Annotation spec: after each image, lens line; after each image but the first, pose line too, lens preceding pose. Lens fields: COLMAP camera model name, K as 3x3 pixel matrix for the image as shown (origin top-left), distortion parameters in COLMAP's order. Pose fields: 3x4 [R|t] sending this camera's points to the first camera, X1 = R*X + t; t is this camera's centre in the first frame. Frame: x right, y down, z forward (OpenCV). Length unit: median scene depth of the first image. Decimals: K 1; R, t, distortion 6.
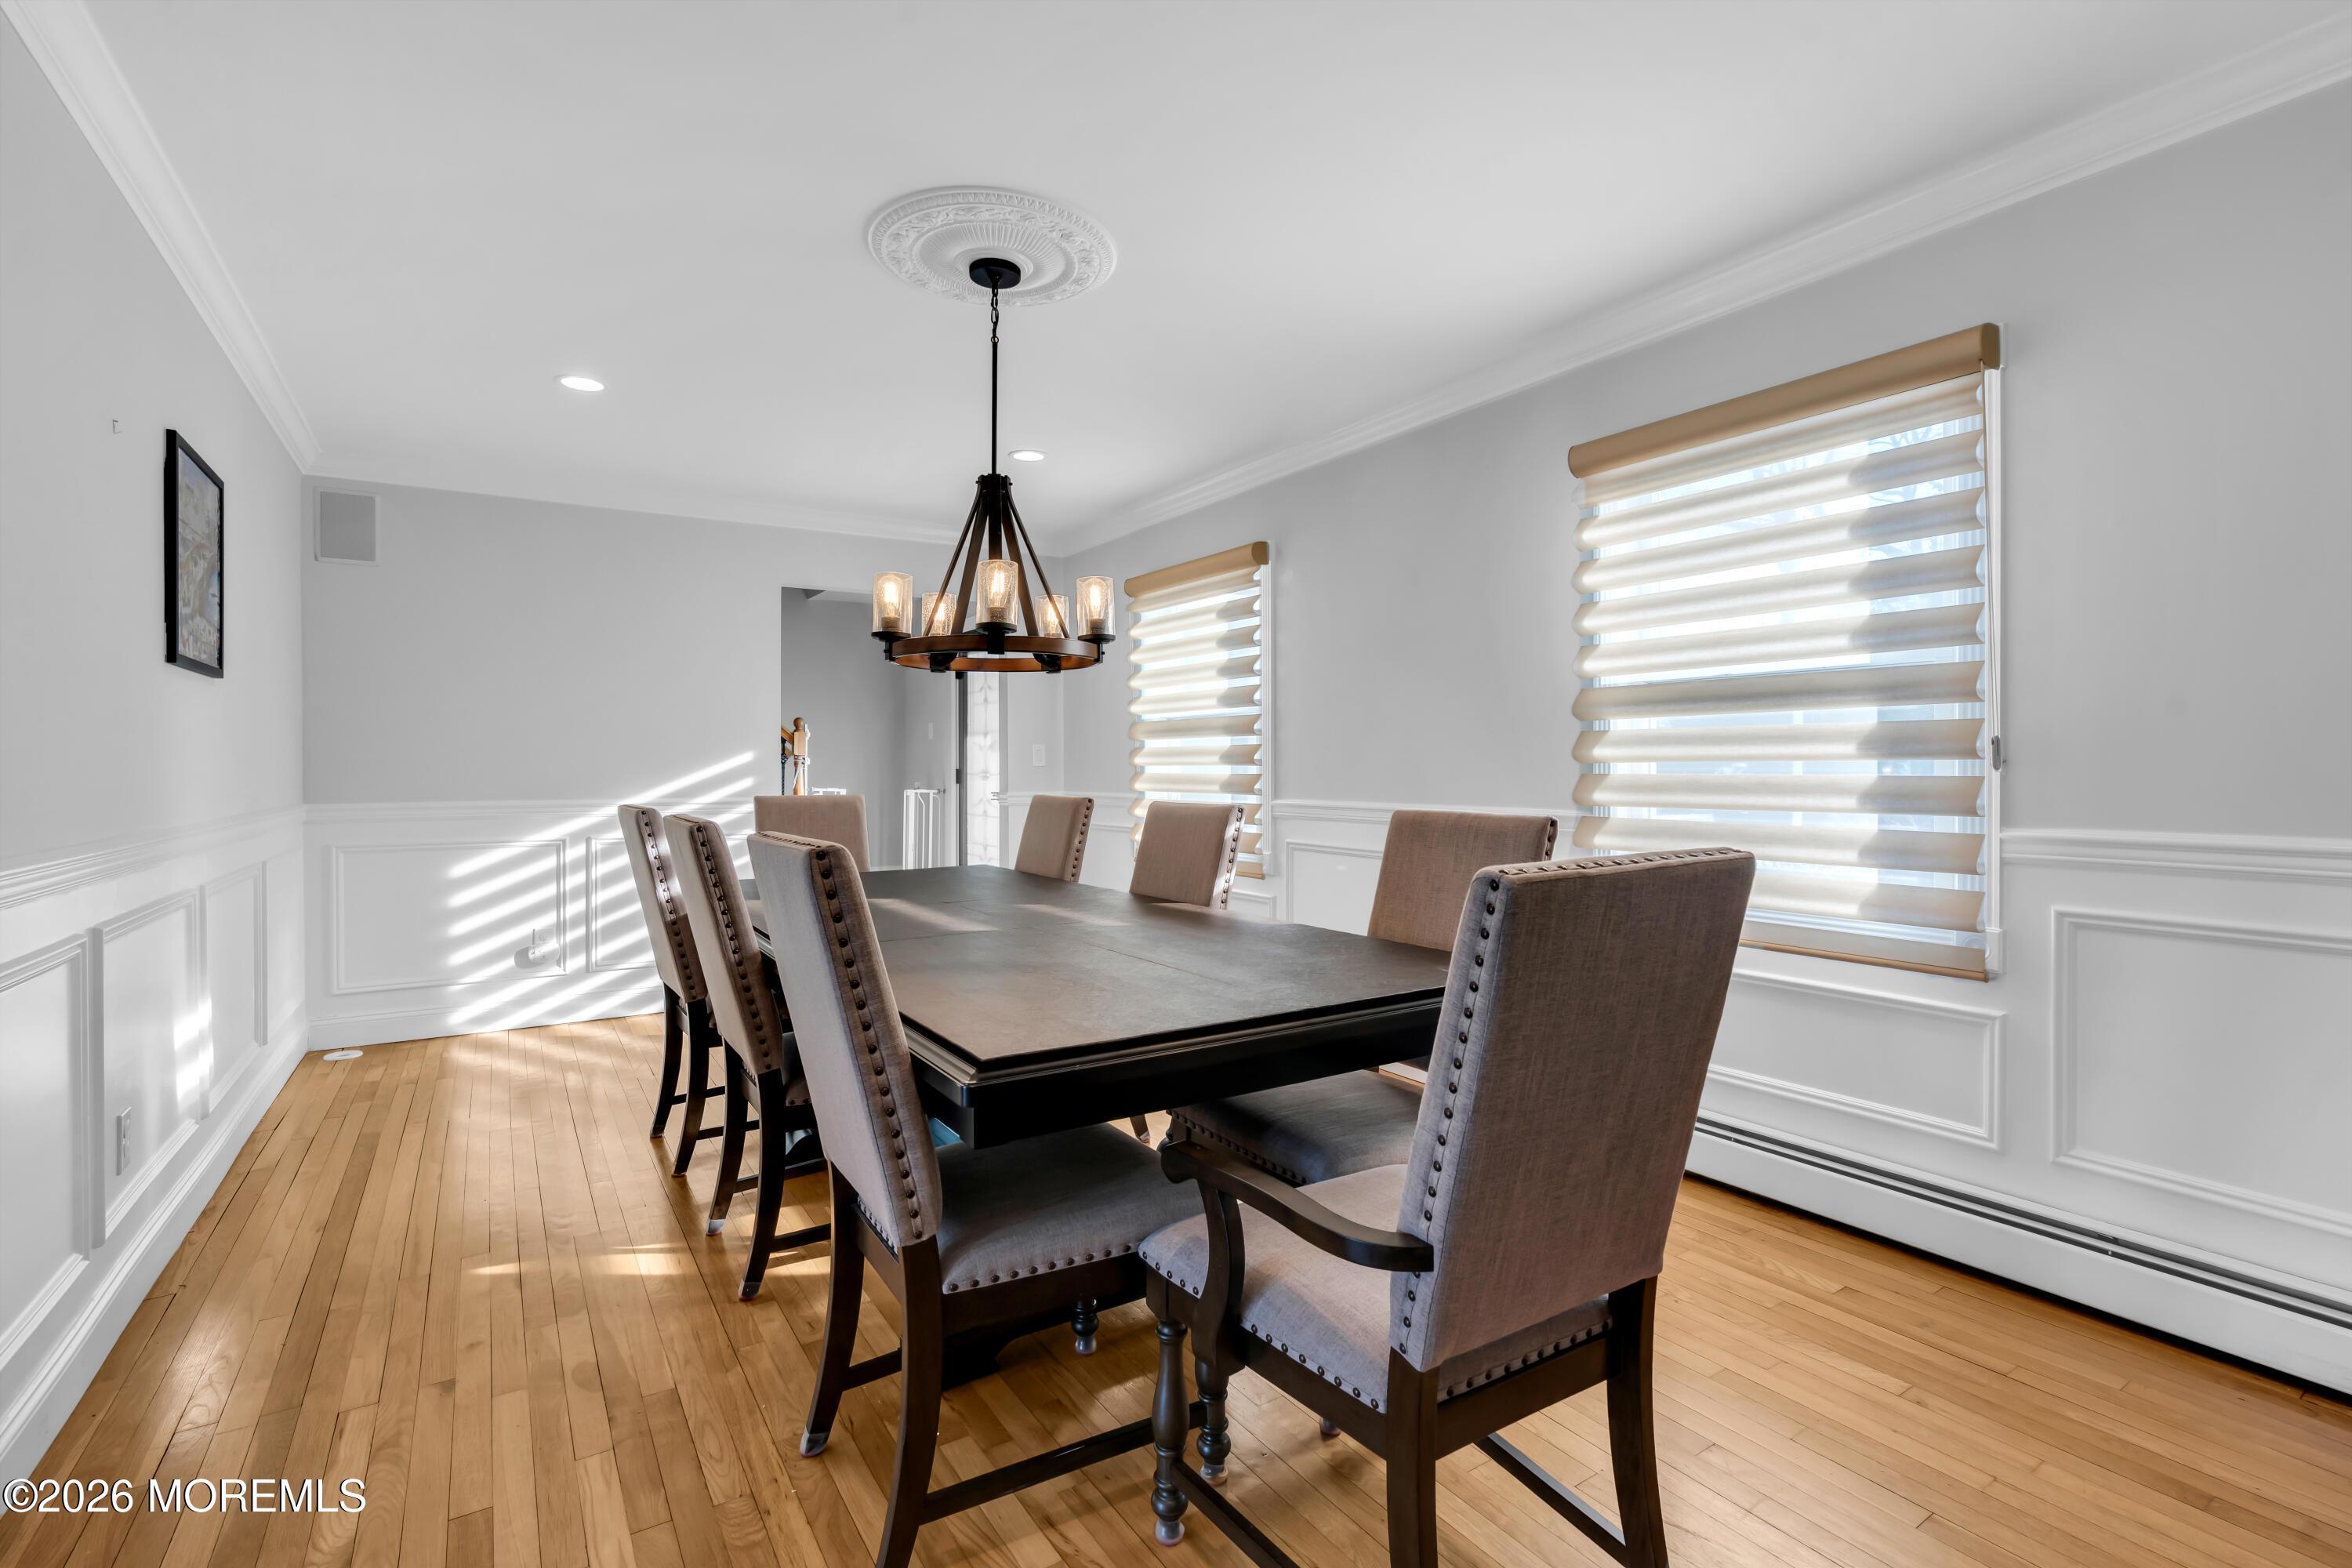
lens RADIAL K [[1059.6, 0, 1174.0], [0, 1059.6, 776.2], [0, 0, 1]] dist [0.000931, 0.000073]
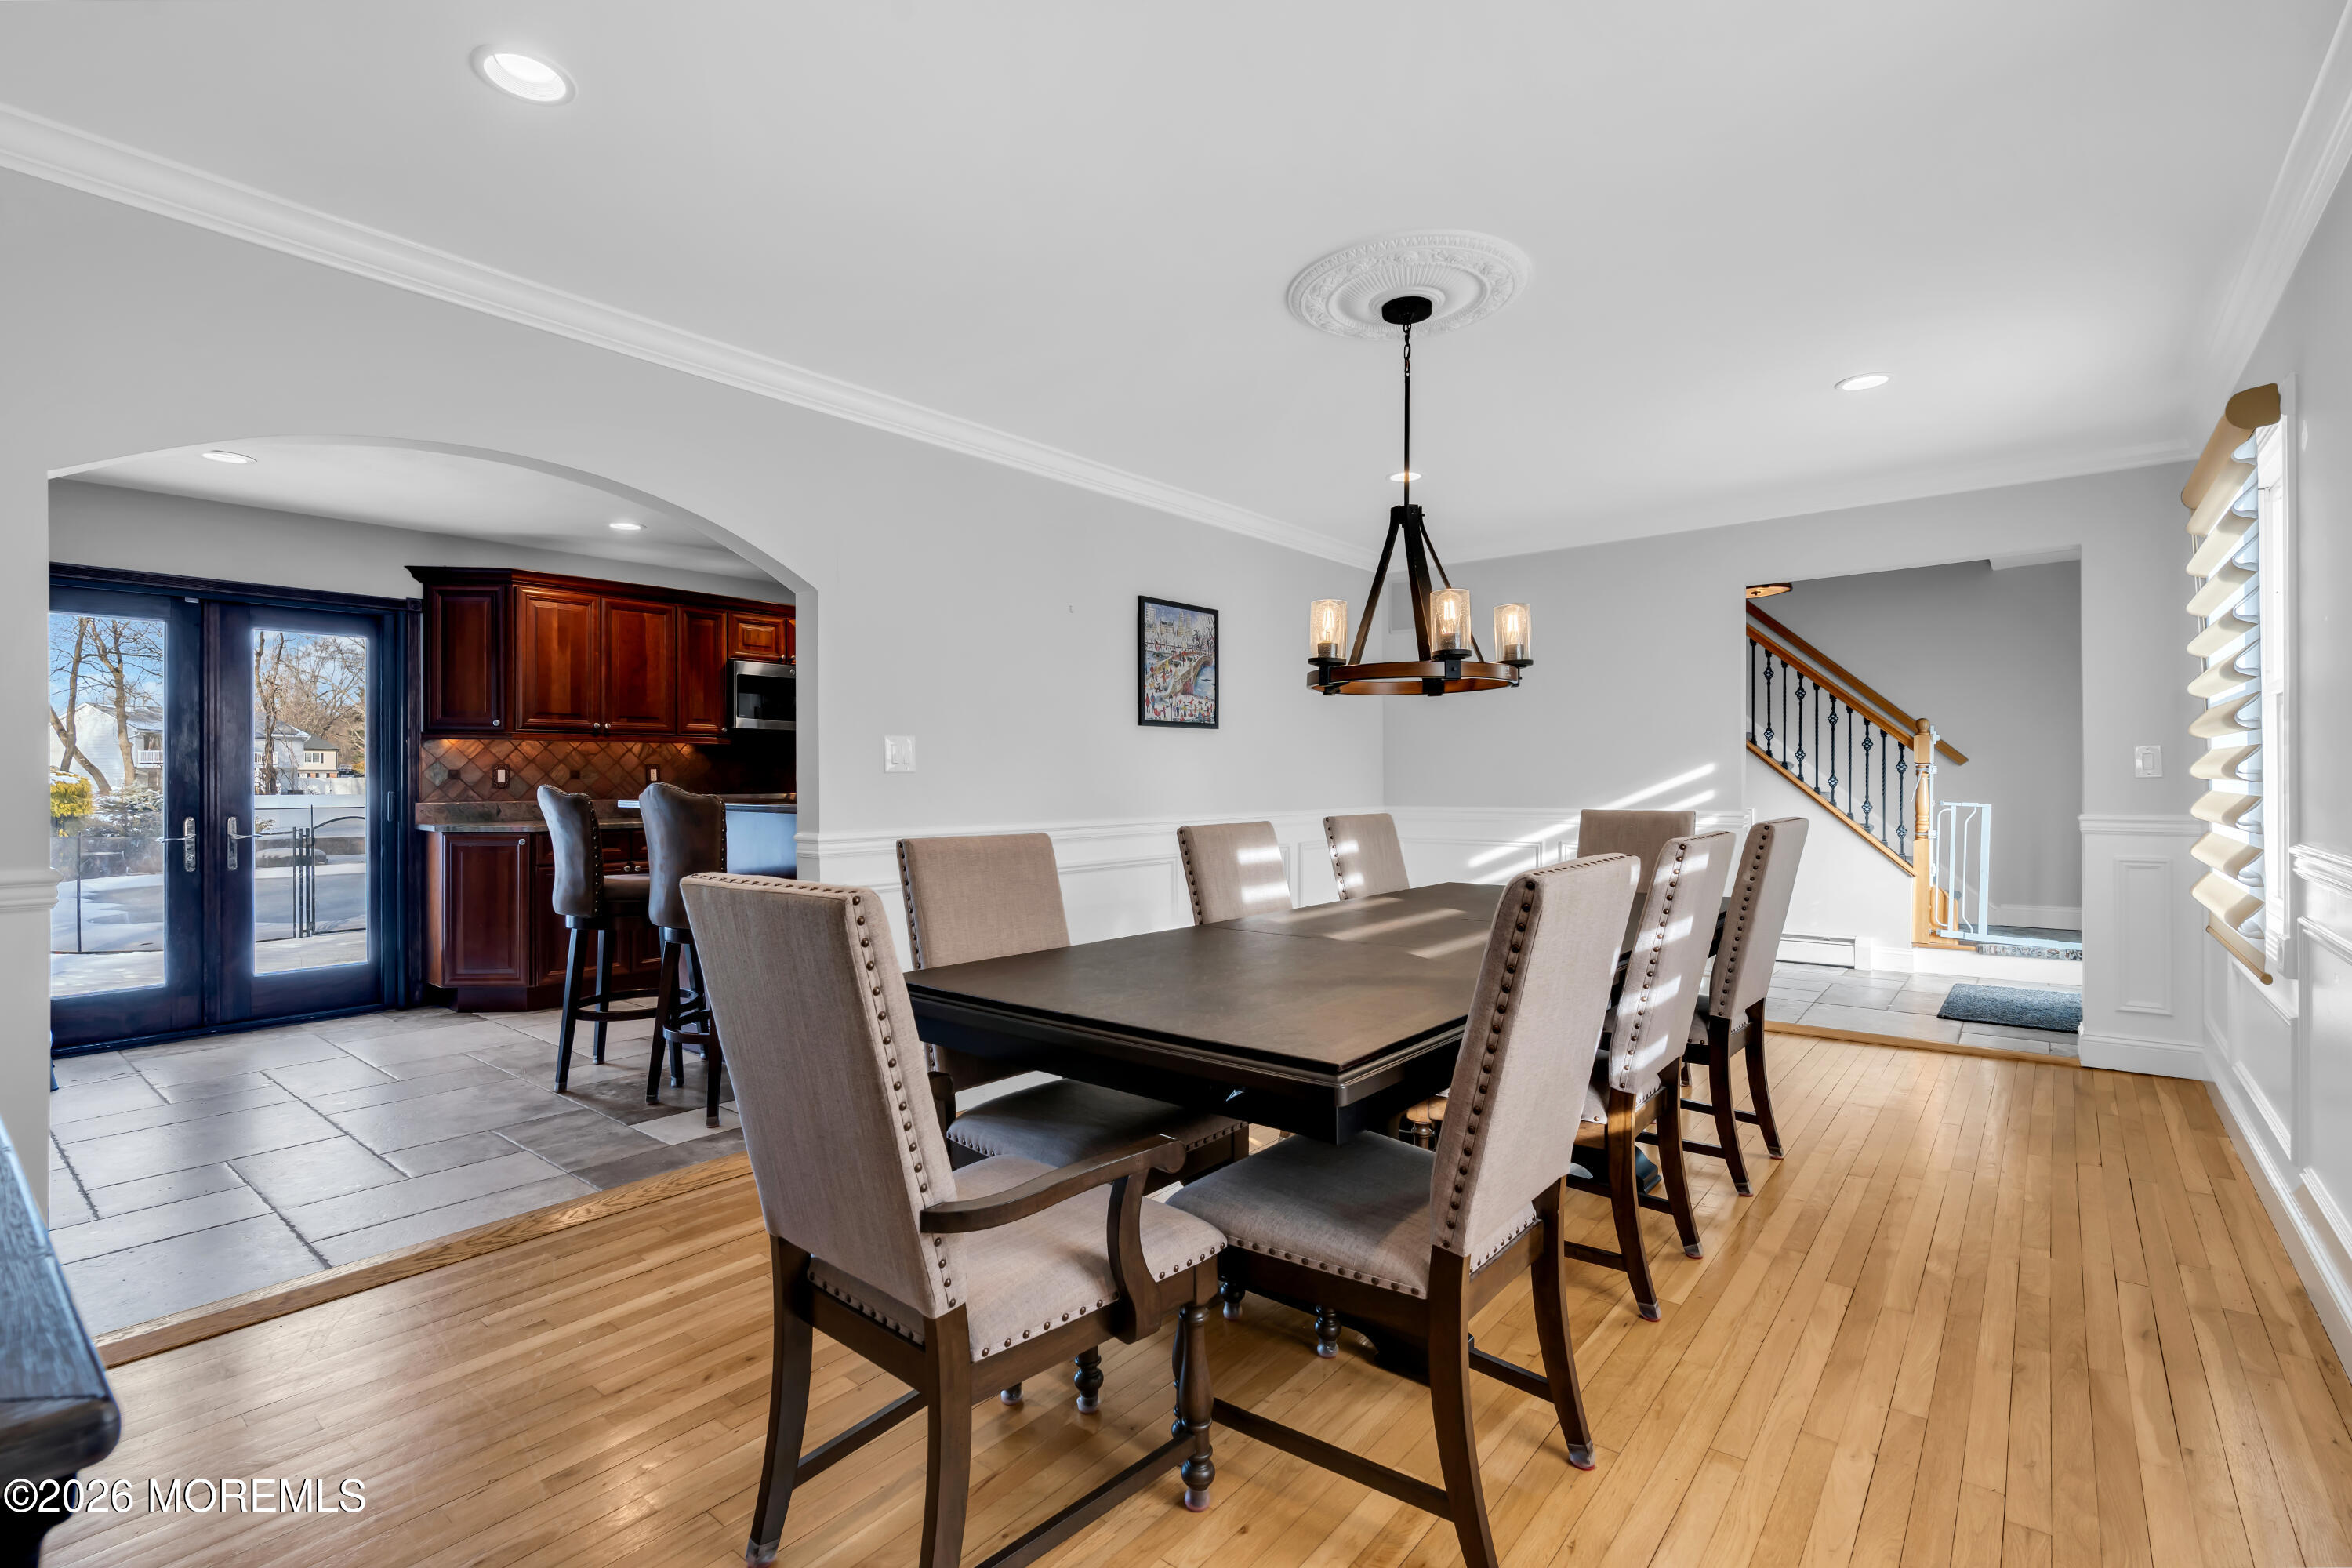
lens RADIAL K [[1059.6, 0, 1174.0], [0, 1059.6, 776.2], [0, 0, 1]] dist [0.000931, 0.000073]
pose [[0.301186, 0.000839, -0.953565, 0.747494], [-0.004021, 0.999992, -0.000390, -0.017459], [0.953557, 0.003952, 0.301187, 0.469566]]
